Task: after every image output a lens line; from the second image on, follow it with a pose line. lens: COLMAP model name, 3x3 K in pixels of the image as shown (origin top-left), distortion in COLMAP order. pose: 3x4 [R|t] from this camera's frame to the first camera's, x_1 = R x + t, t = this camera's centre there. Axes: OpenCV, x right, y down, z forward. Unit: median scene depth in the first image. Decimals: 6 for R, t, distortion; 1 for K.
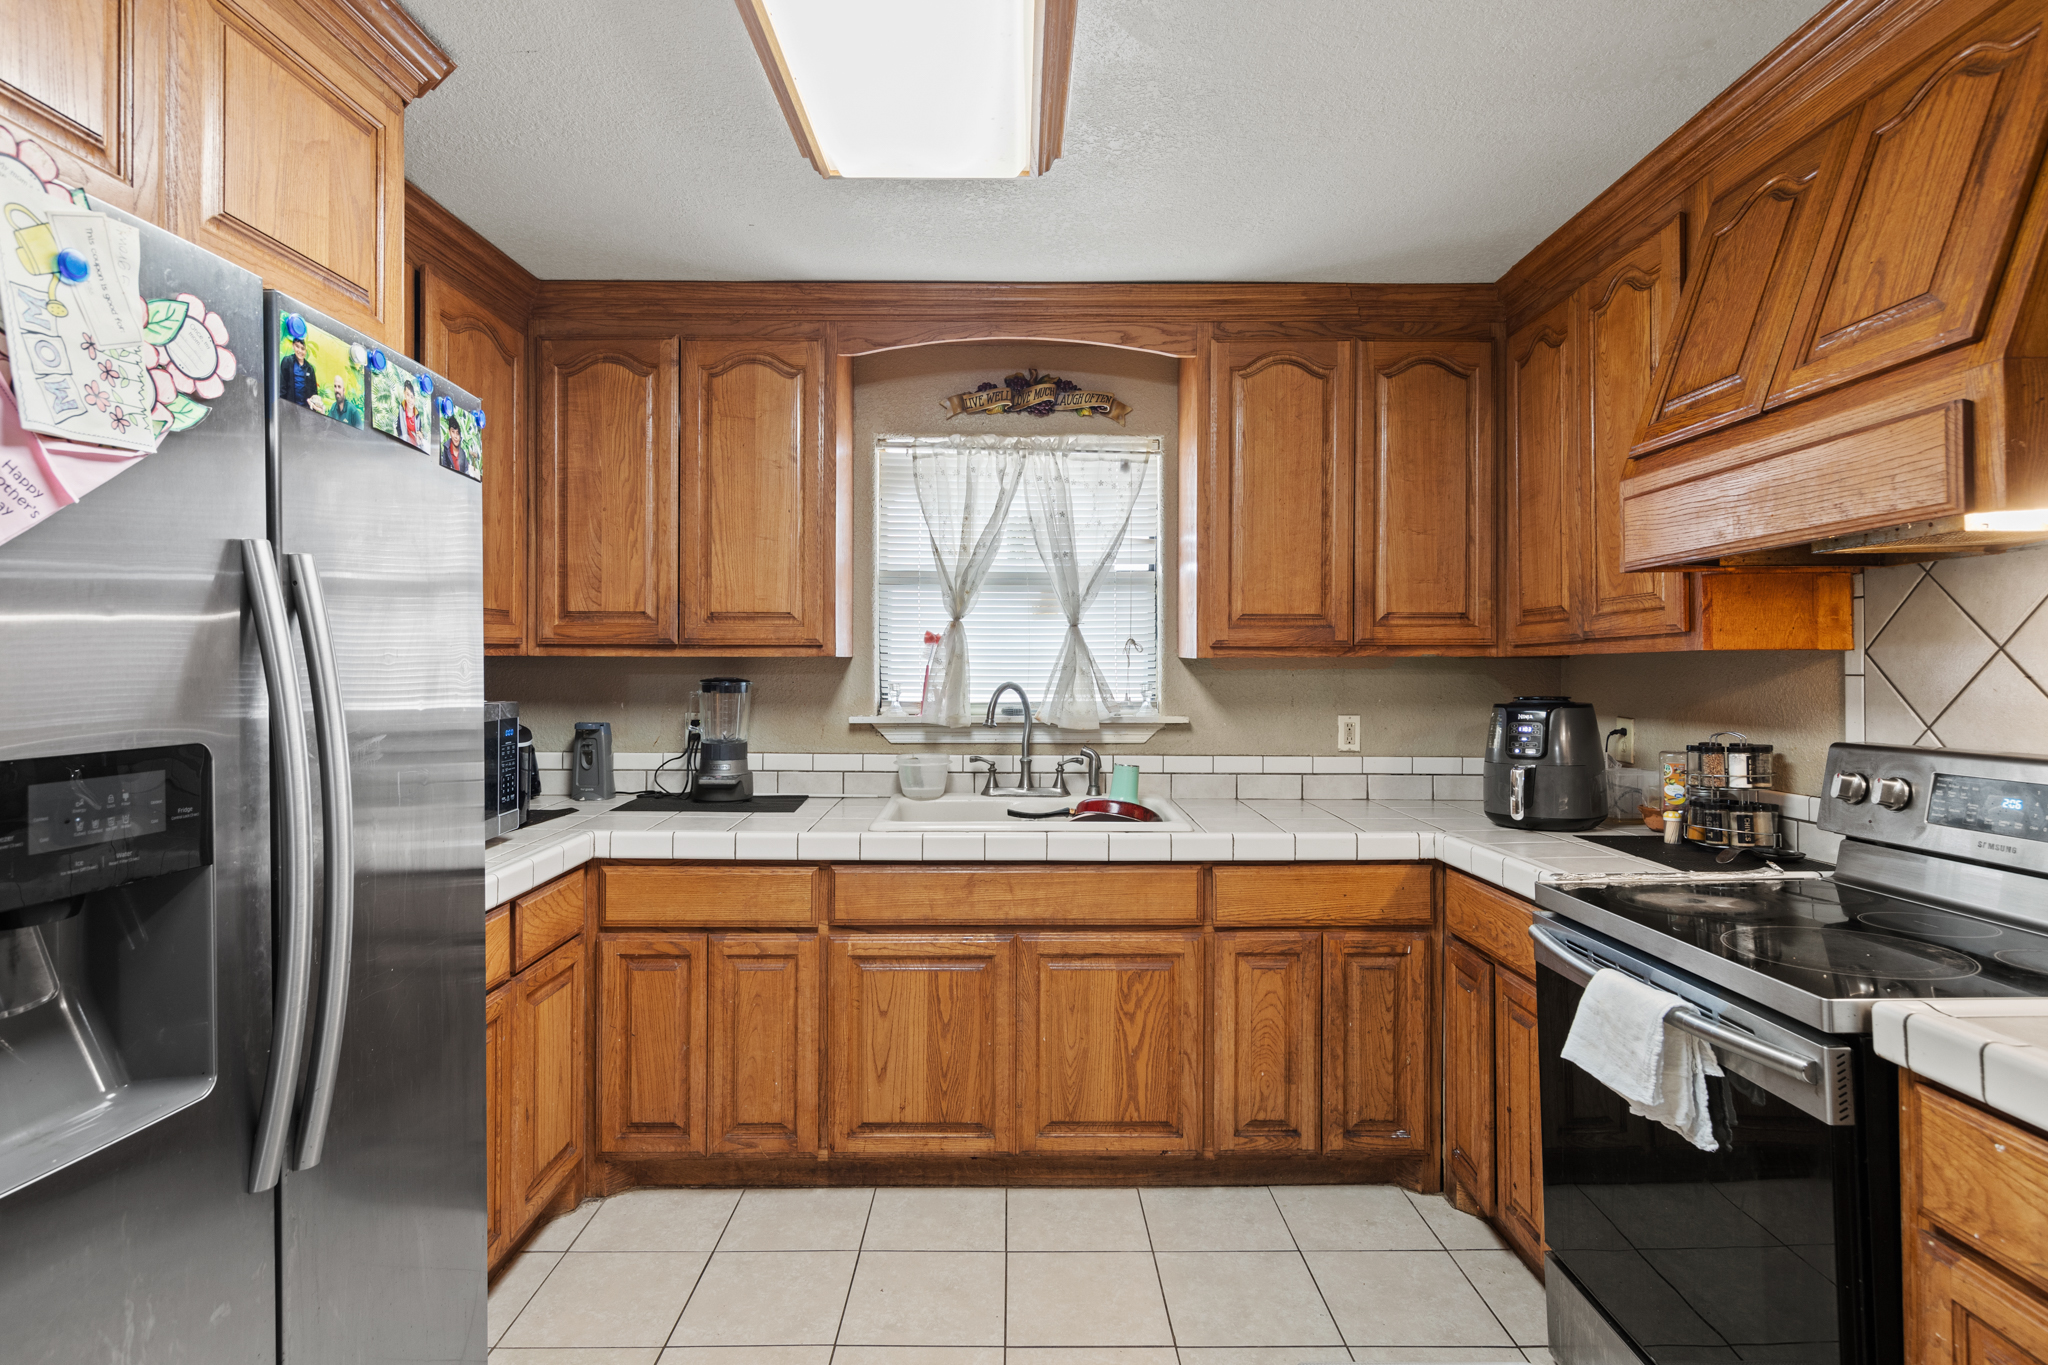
lens RADIAL K [[1046.1, 0, 1014.0], [0, 1046.1, 666.3], [0, 0, 1]] dist [0.008474, -0.000539]
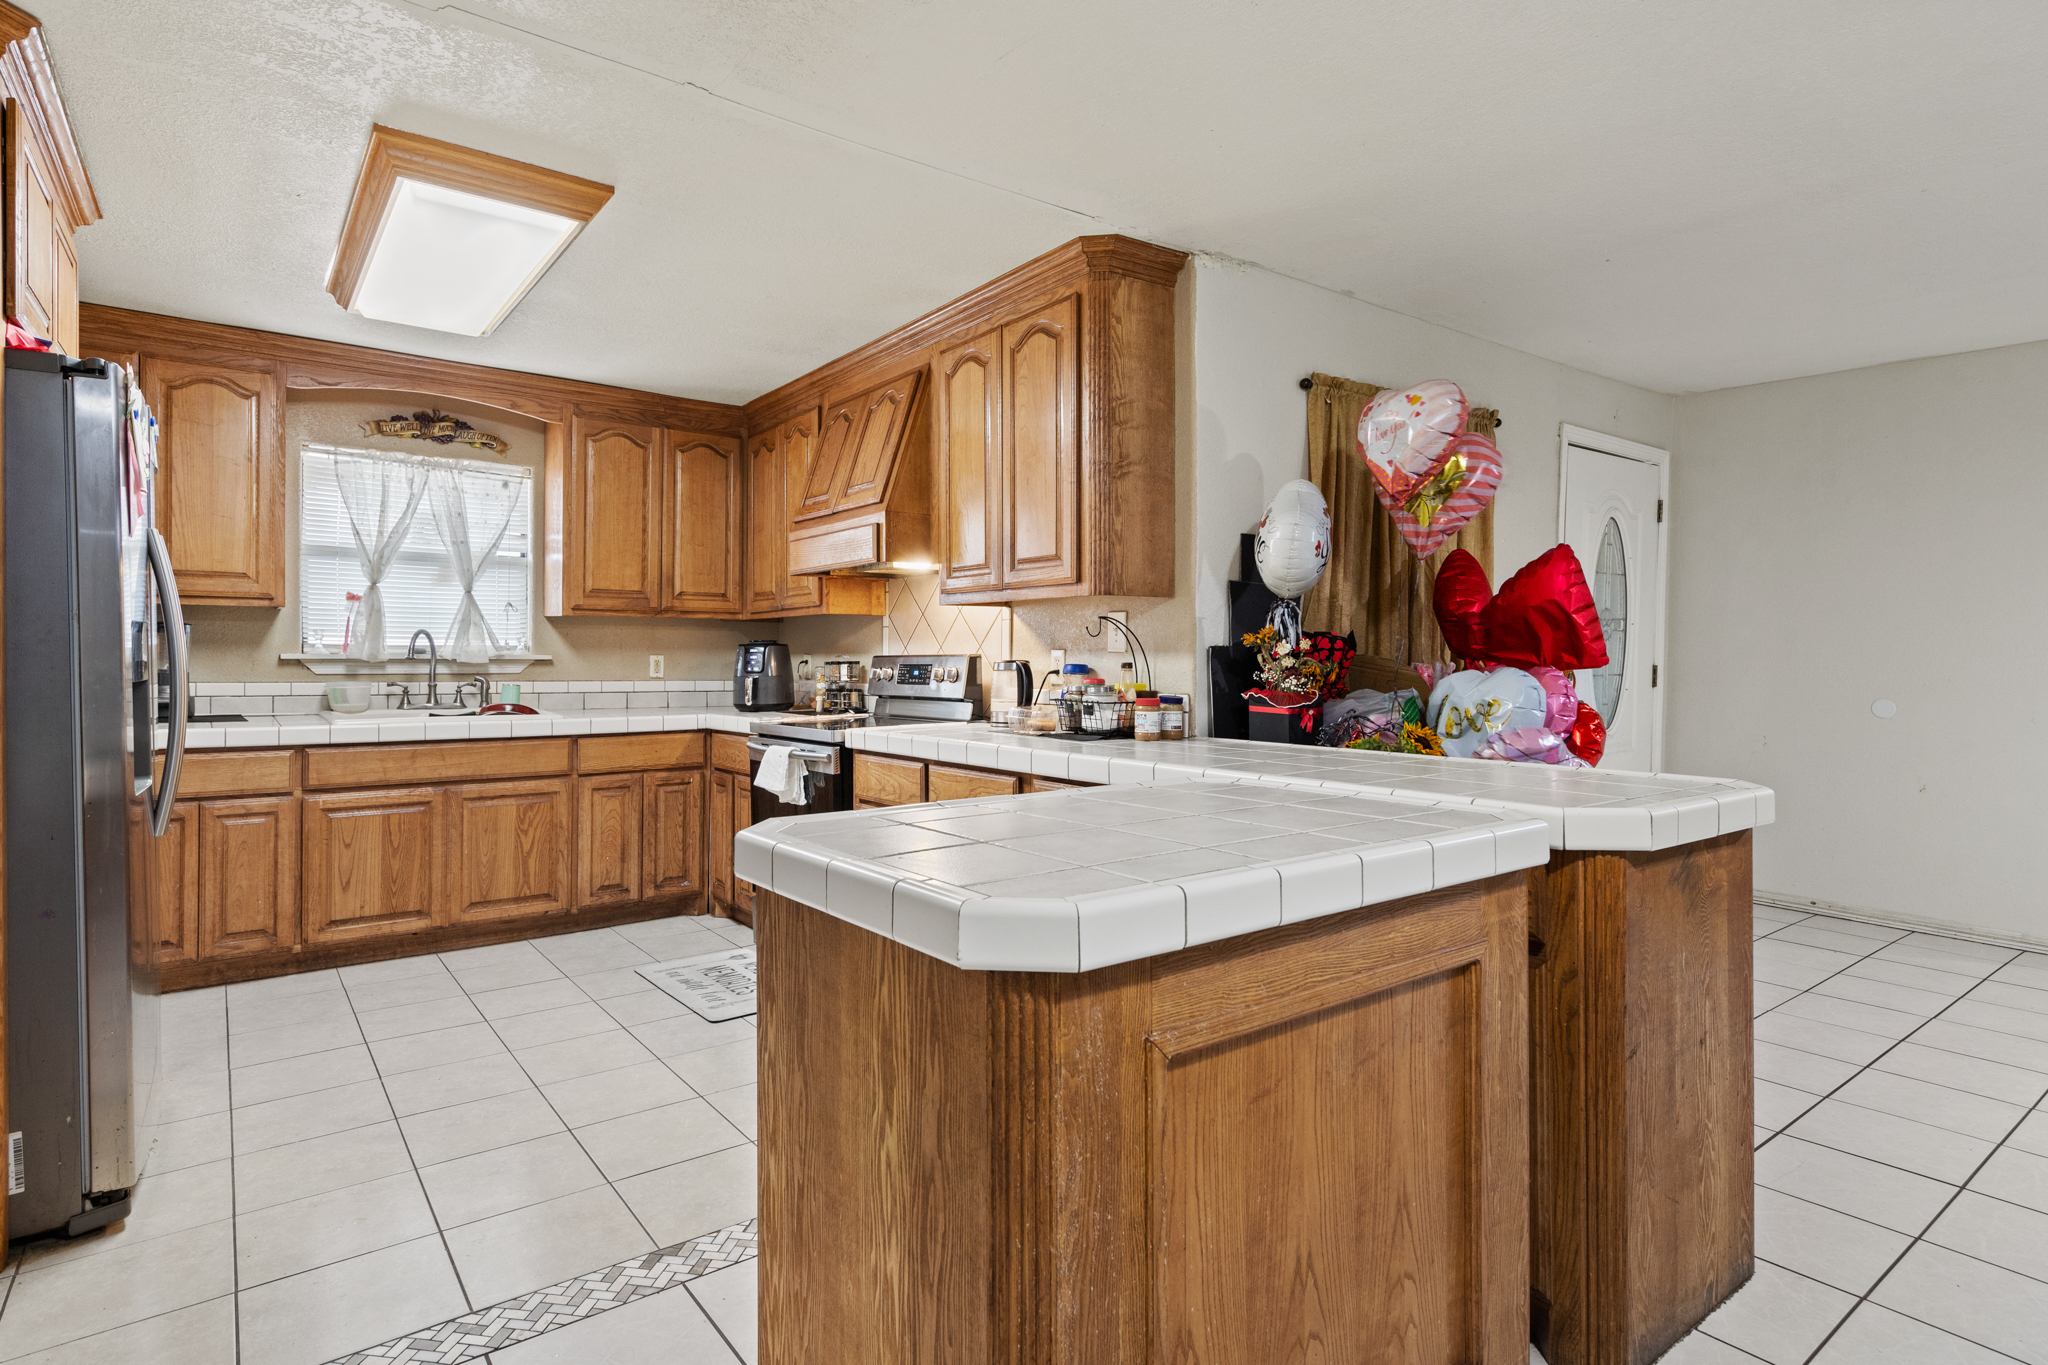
lens RADIAL K [[1046.1, 0, 986.0], [0, 1046.1, 661.0], [0, 0, 1]] dist [0.008474, -0.000539]
pose [[0.808987, 0.002088, 0.587823, -0.265149], [-0.007078, 0.999956, 0.006188, 0.052124], [-0.587784, -0.009167, 0.808966, -0.732404]]
